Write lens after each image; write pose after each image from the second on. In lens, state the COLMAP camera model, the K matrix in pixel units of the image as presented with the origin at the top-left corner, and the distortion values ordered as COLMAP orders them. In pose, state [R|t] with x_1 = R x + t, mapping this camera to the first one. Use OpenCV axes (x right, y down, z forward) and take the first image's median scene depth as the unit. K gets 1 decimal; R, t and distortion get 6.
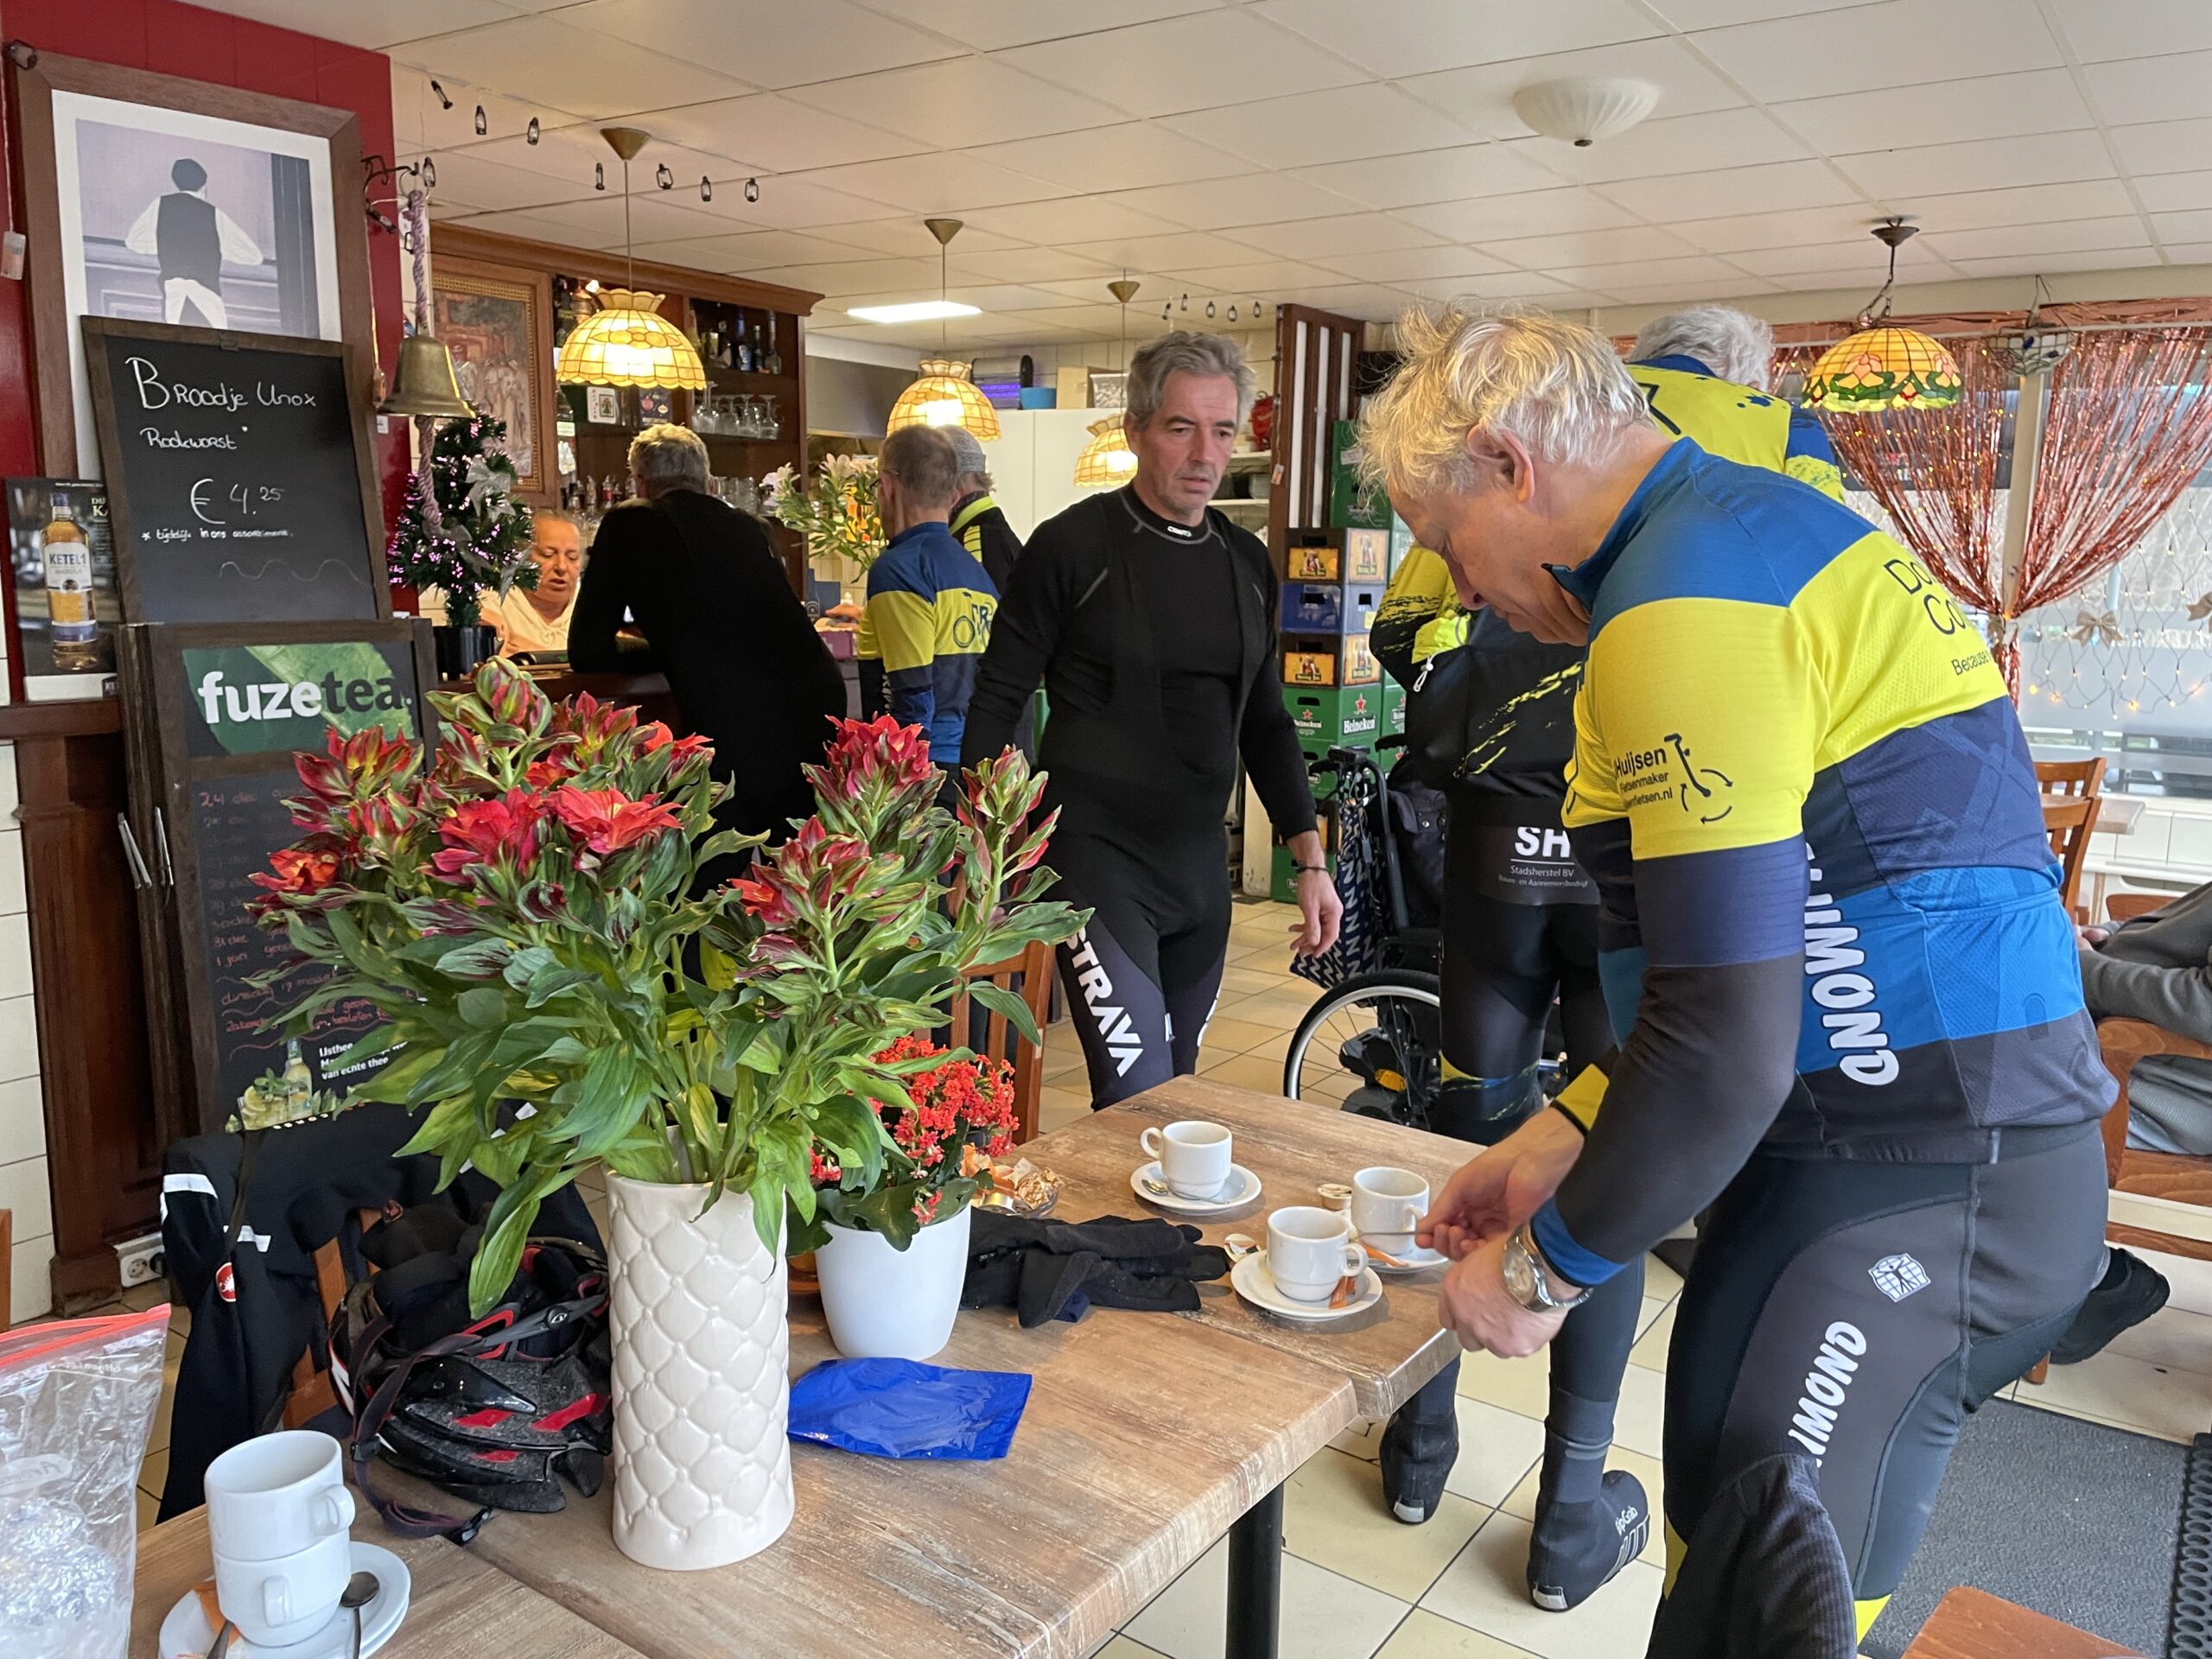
lens RADIAL K [[1668.8, 0, 1093.9], [0, 1668.8, 796.7], [0, 0, 1]] dist [0.097092, -0.123681]
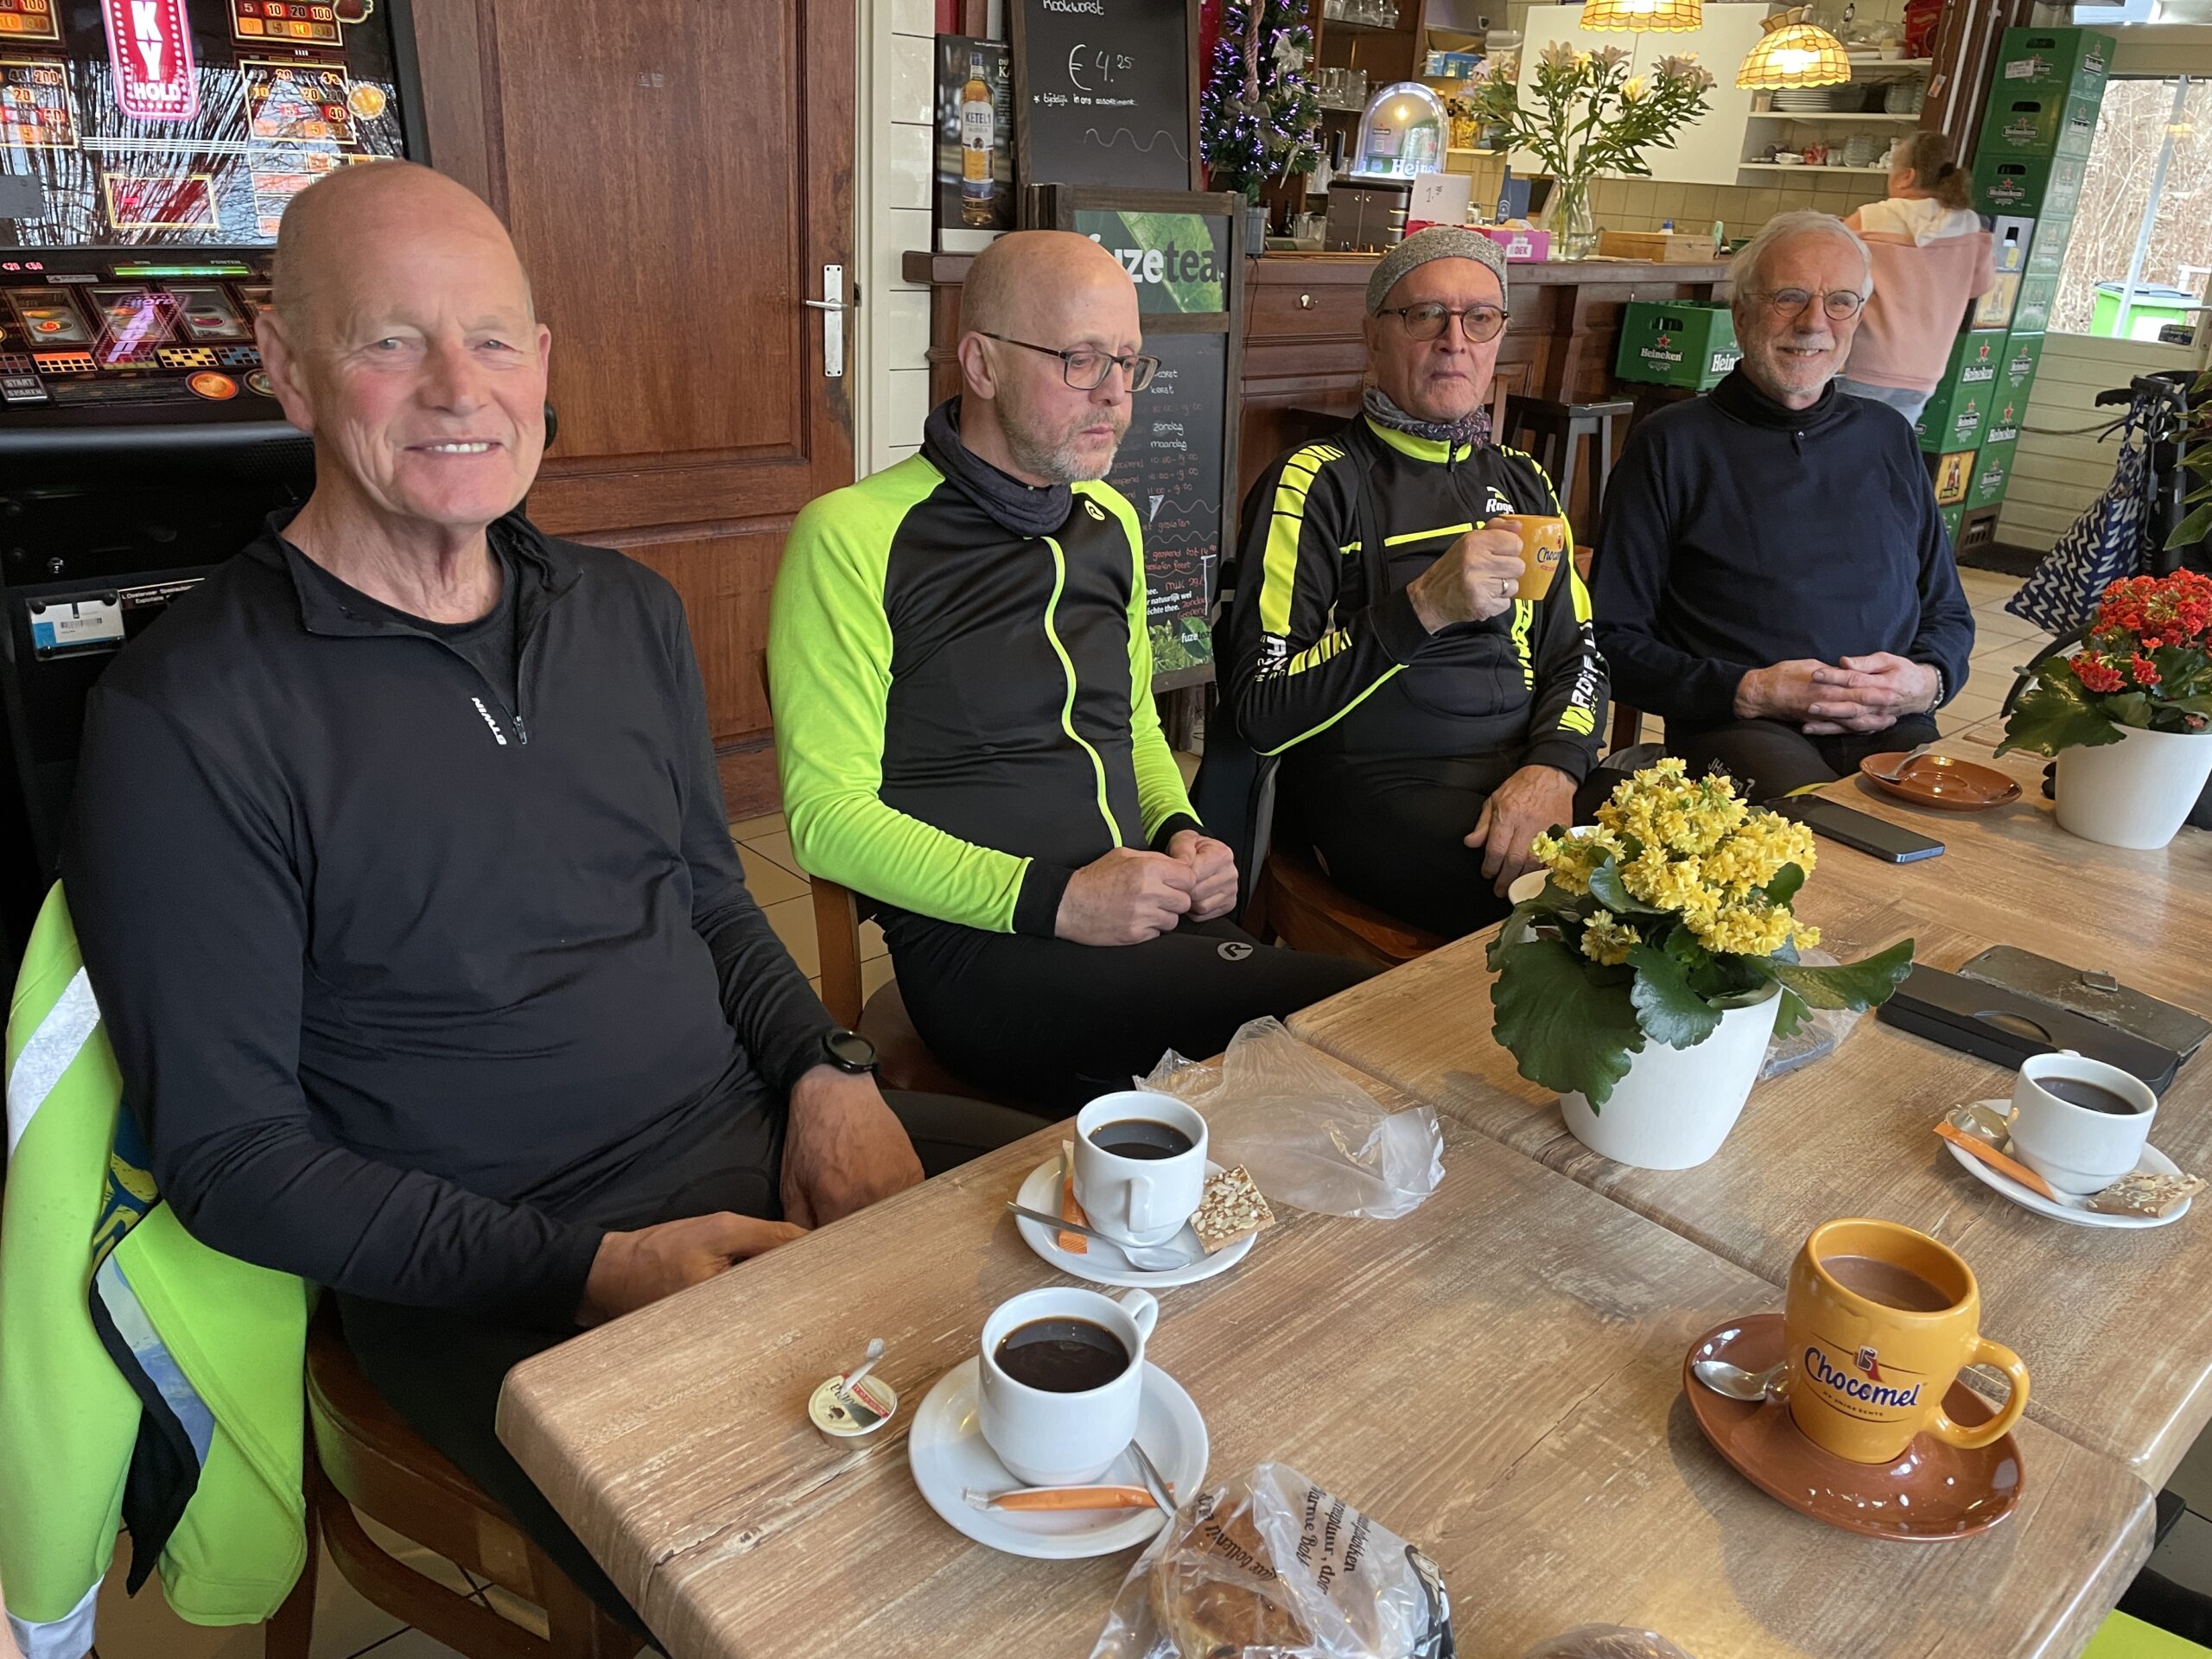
lens RADIAL K [[1668.8, 0, 1103.2], [0, 1668.8, 807.1], [0, 0, 1]] dist [0.097092, -0.123681]
pose [[0.977553, 0.115570, -0.176163, -0.262792], [-0.075724, 0.972982, 0.218110, 0.047480], [0.196610, -0.199874, 0.959893, -0.120697]]
